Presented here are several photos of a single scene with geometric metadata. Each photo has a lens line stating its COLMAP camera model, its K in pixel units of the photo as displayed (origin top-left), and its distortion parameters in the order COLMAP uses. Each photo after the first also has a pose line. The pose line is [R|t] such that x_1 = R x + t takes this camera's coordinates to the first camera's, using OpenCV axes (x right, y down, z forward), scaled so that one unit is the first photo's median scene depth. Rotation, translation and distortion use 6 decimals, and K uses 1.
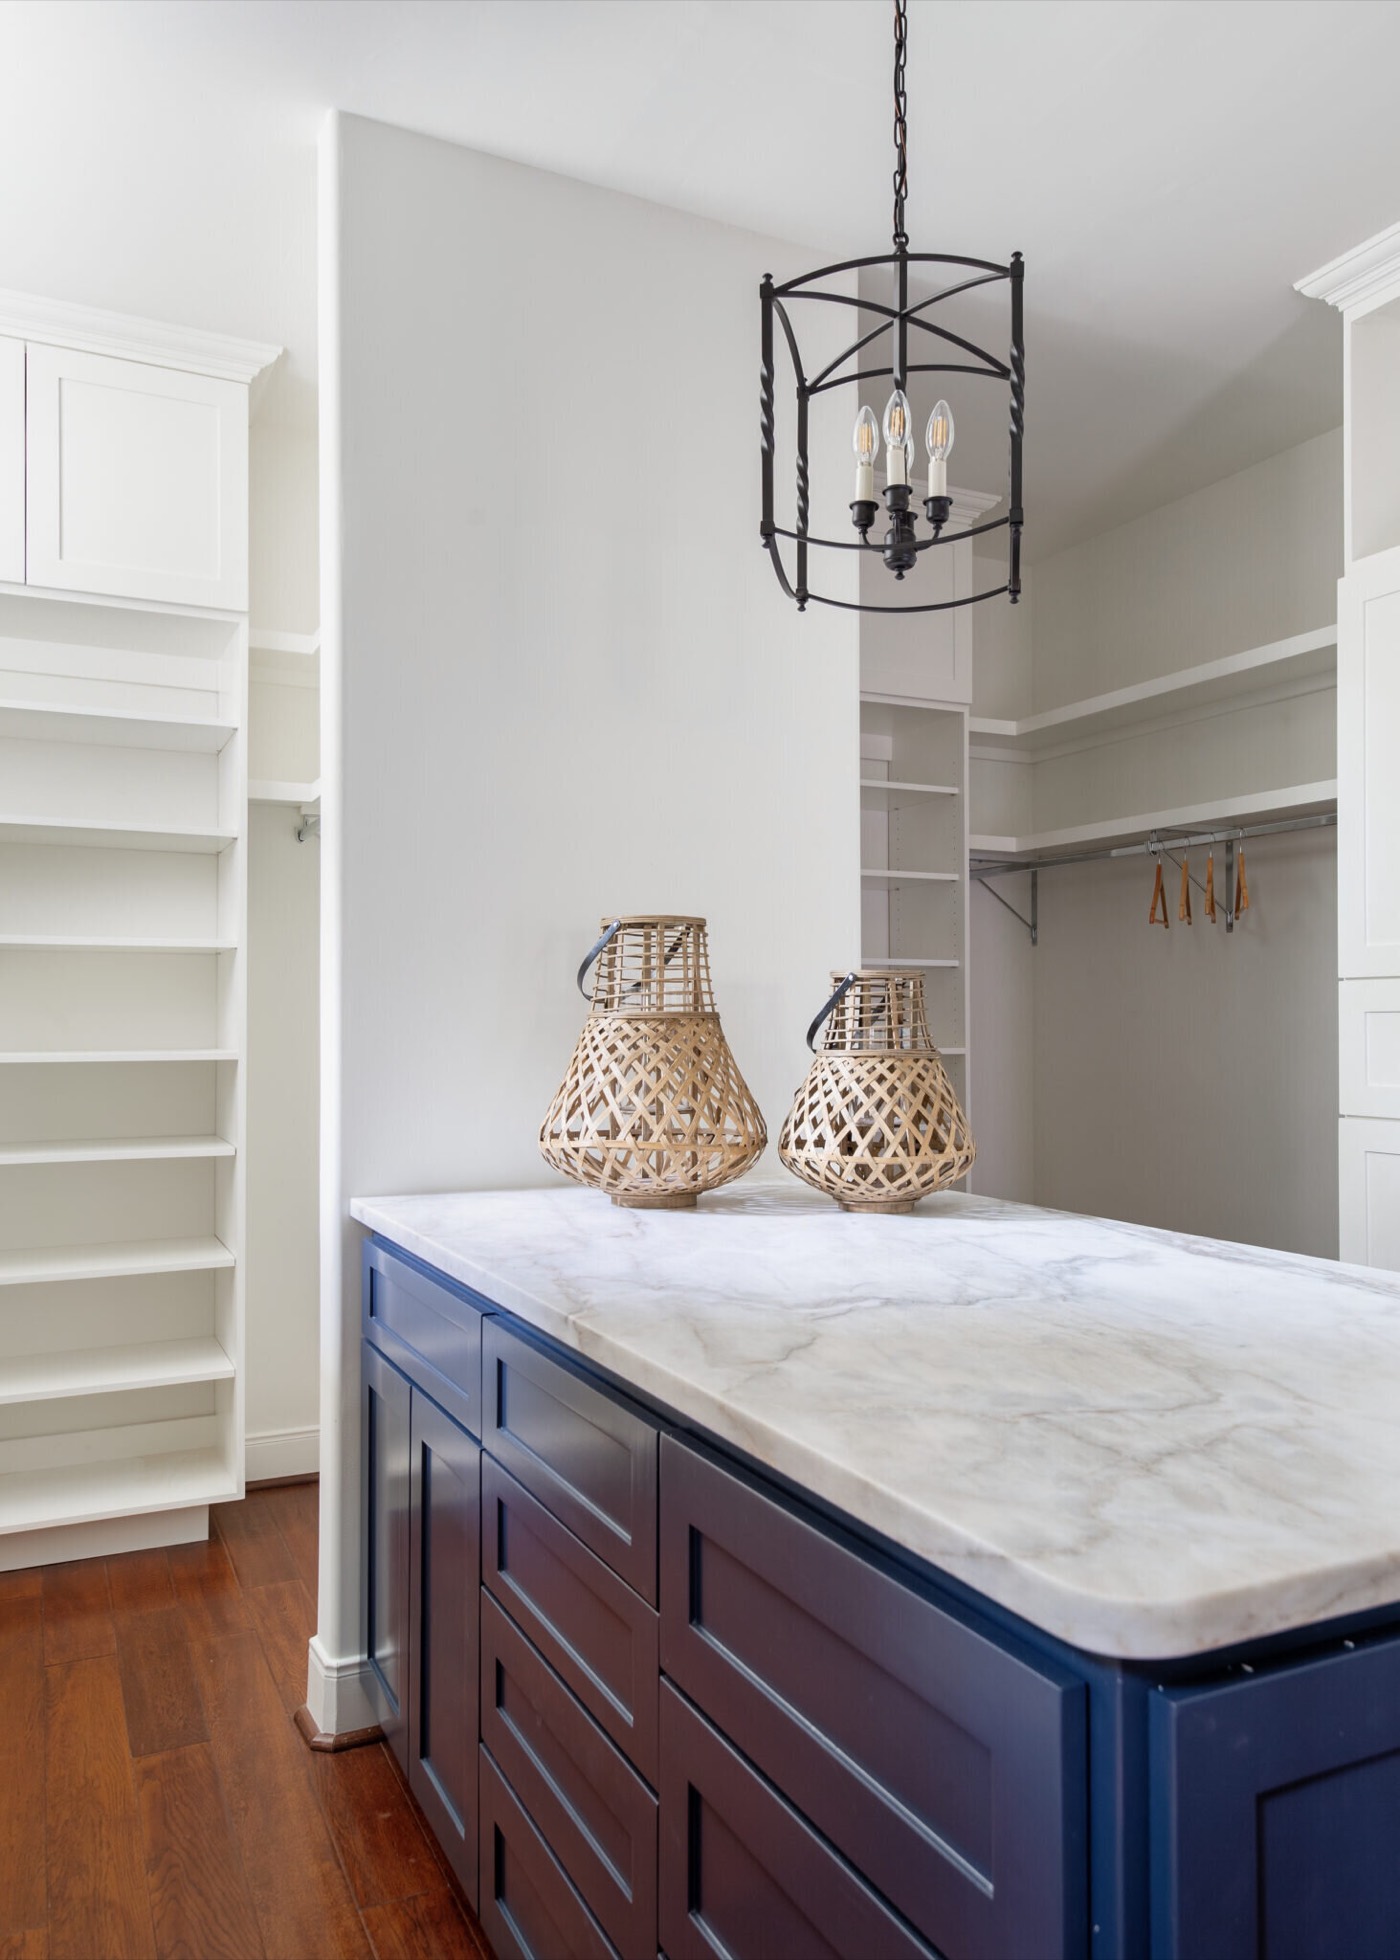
lens RADIAL K [[1373.2, 0, 703.0], [0, 1373.2, 1021.4], [0, 0, 1]] dist [0.009595, 0.002464]
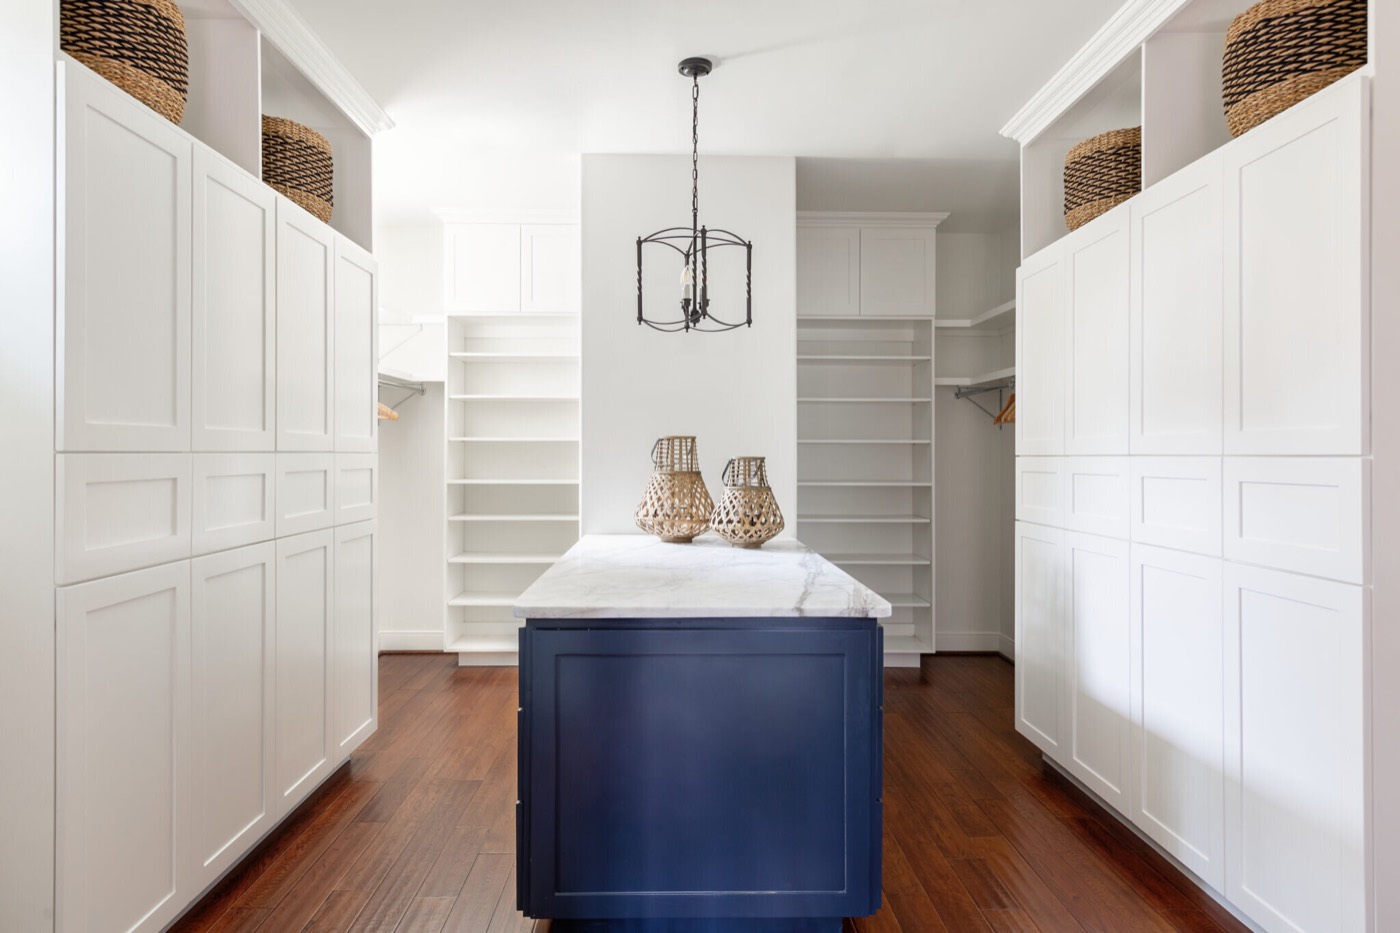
lens RADIAL K [[816.9, 0, 700.0], [0, 816.9, 466.5], [0, 0, 1]] dist [-0.000181, 0.000090]
pose [[0.907321, 0.009460, -0.420332, 0.671476], [-0.003517, 0.999883, 0.014911, -0.038741], [0.420424, -0.012051, 0.907248, -0.433632]]
